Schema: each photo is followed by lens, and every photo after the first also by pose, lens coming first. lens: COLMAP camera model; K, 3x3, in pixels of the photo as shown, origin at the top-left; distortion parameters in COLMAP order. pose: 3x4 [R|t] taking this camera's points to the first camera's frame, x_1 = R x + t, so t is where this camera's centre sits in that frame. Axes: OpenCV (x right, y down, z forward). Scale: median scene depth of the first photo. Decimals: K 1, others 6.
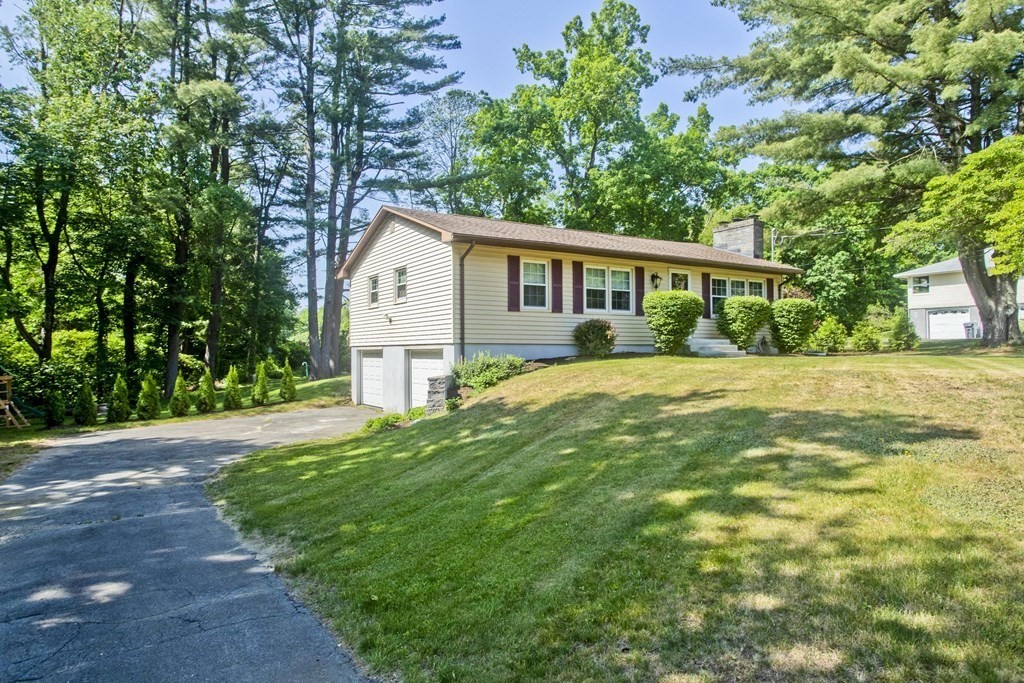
lens RADIAL K [[653.3, 0, 515.4], [0, 653.3, 346.0], [0, 0, 1]] dist [-0.016384, 0.003341]
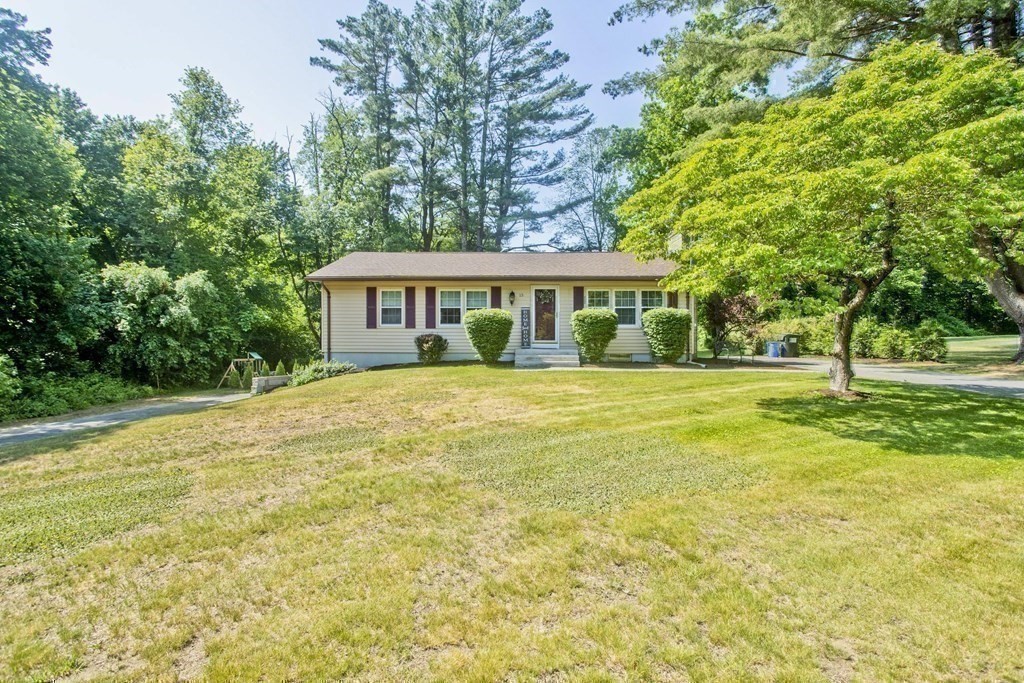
lens RADIAL K [[497.2, 0, 509.7], [0, 497.2, 340.4], [0, 0, 1]] dist [0.006325, -0.000662]
pose [[0.821746, 0.016145, -0.569626, 0.404205], [0.002100, 0.999506, 0.031359, -0.029624], [0.569851, -0.026966, 0.821306, 0.157489]]
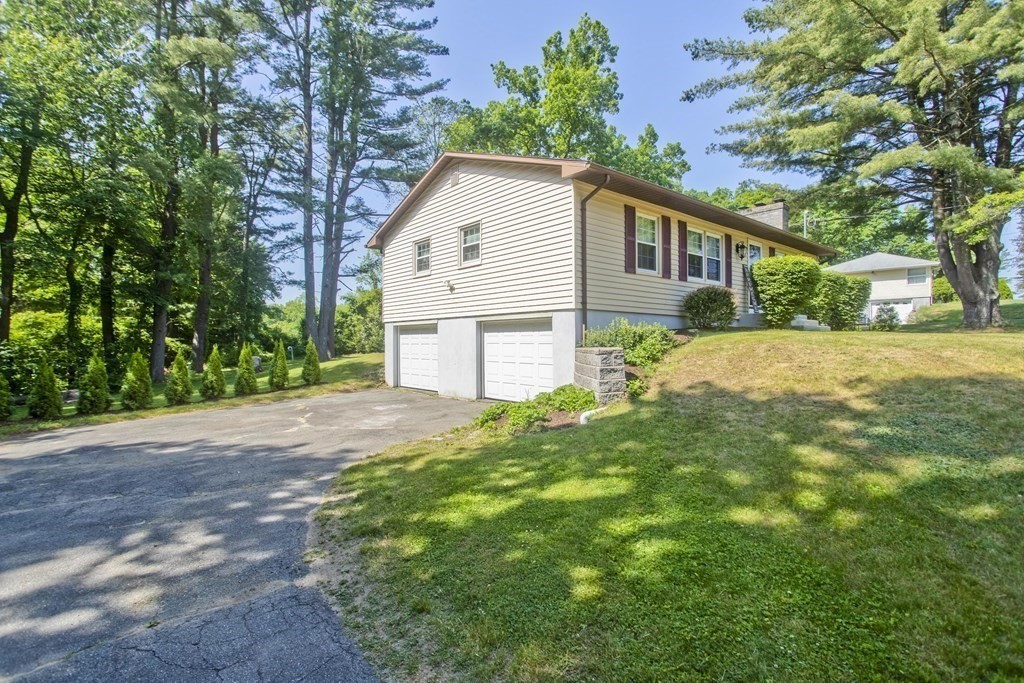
lens RADIAL K [[497.2, 0, 509.5], [0, 497.2, 340.3], [0, 0, 1]] dist [0.006325, -0.000662]
pose [[0.989512, 0.002541, 0.144431, -0.120523], [-0.003067, 0.999989, 0.003418, 0.014784], [-0.144421, -0.003825, 0.989509, 0.197762]]
